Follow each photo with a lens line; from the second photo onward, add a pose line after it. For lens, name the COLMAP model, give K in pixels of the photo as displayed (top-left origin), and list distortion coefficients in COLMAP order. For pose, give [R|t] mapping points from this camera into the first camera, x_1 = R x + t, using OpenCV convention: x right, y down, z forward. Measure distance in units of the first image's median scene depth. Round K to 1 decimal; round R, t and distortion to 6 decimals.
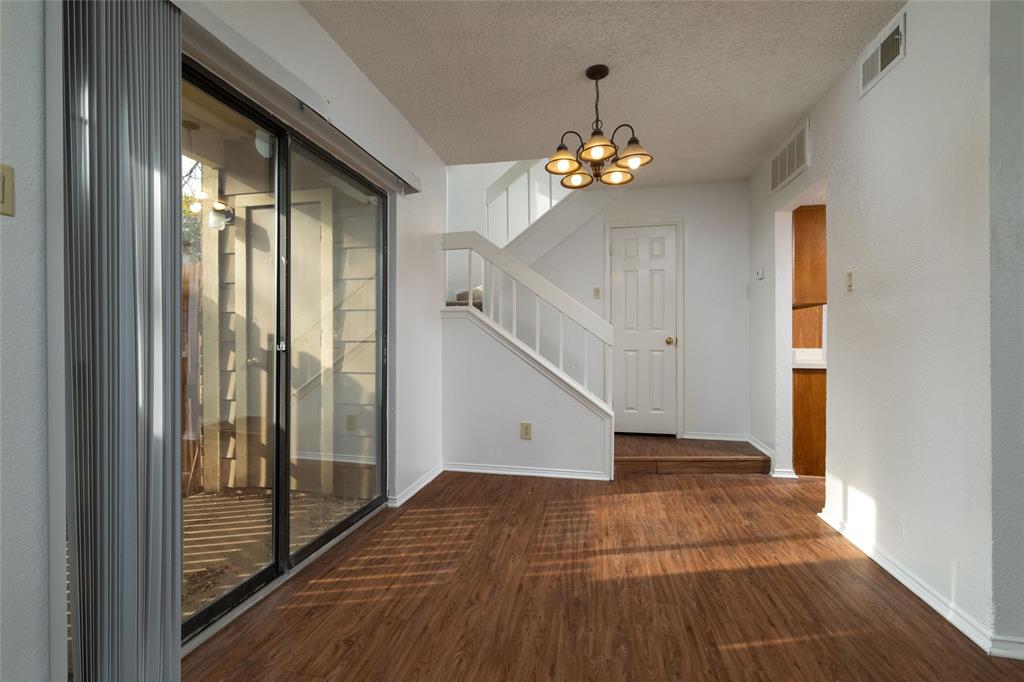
lens RADIAL K [[437.5, 0, 510.3], [0, 437.5, 340.2], [0, 0, 1]] dist [0.000739, 0.000027]
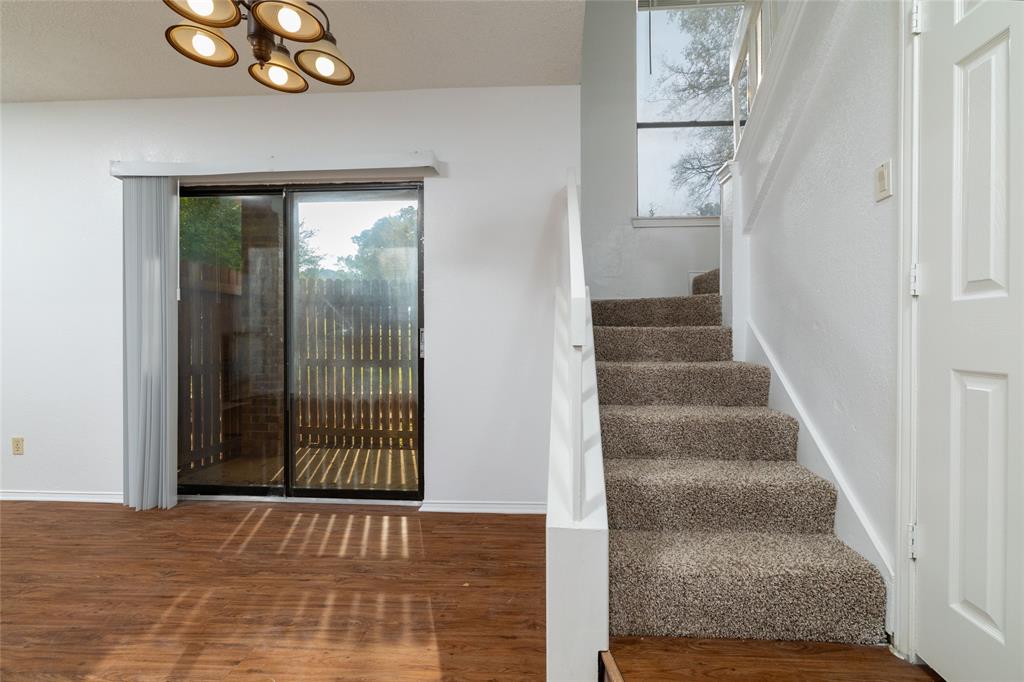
lens RADIAL K [[453.2, 0, 539.9], [0, 453.2, 328.5], [0, 0, 1]] dist [0.001260, -0.000007]
pose [[0.158162, -0.011552, -0.987346, 0.746759], [0.001692, 0.999933, -0.011428, 0.000934], [0.987412, 0.000137, 0.158171, 1.092426]]
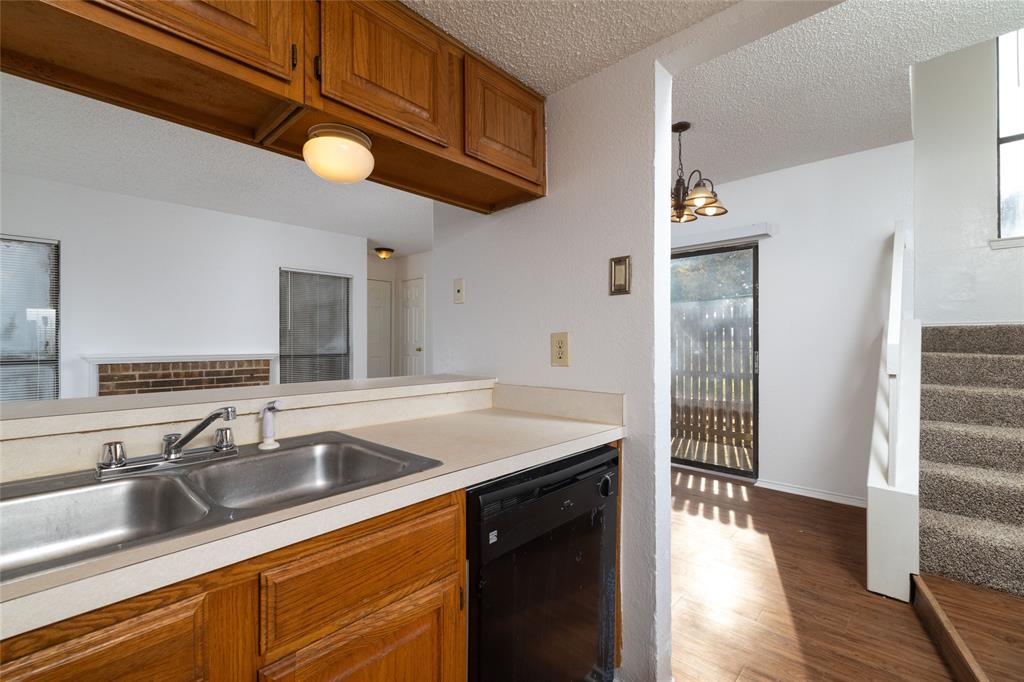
lens RADIAL K [[437.9, 0, 518.4], [0, 437.9, 338.2], [0, 0, 1]] dist [0.000860, -0.000053]
pose [[-0.505729, -0.009842, -0.862636, 1.229730], [-0.003814, 0.999951, -0.009172, -0.037230], [0.862684, -0.001348, -0.505742, 1.039590]]
